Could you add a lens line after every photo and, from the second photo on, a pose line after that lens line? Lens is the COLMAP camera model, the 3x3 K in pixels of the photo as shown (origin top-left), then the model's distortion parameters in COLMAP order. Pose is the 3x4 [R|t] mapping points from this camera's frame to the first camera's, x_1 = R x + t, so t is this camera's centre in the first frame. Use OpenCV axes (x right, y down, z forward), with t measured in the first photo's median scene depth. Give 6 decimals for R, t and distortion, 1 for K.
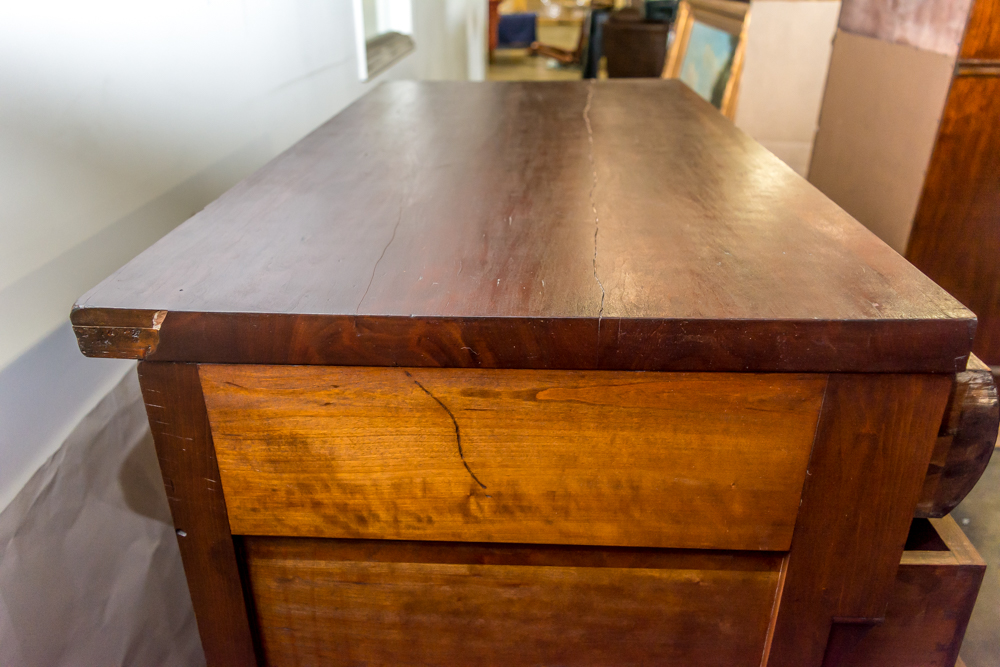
lens RADIAL K [[780.2, 0, 518.3], [0, 780.2, 362.5], [0, 0, 1]] dist [0.028928, 0.005394]
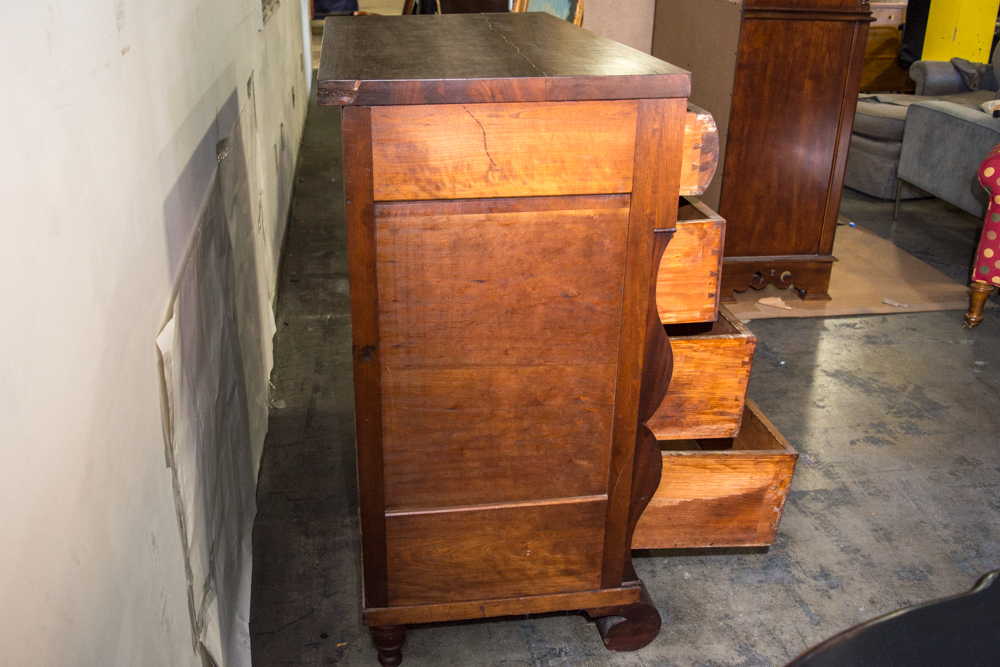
lens RADIAL K [[918.8, 0, 498.5], [0, 918.8, 329.6], [0, 0, 1]] dist [0.012387, 0.000000]
pose [[0.984263, -0.066268, 0.163817, -0.485535], [0.076065, 0.995625, -0.054271, 0.753258], [-0.159503, 0.065878, 0.984997, -1.503237]]
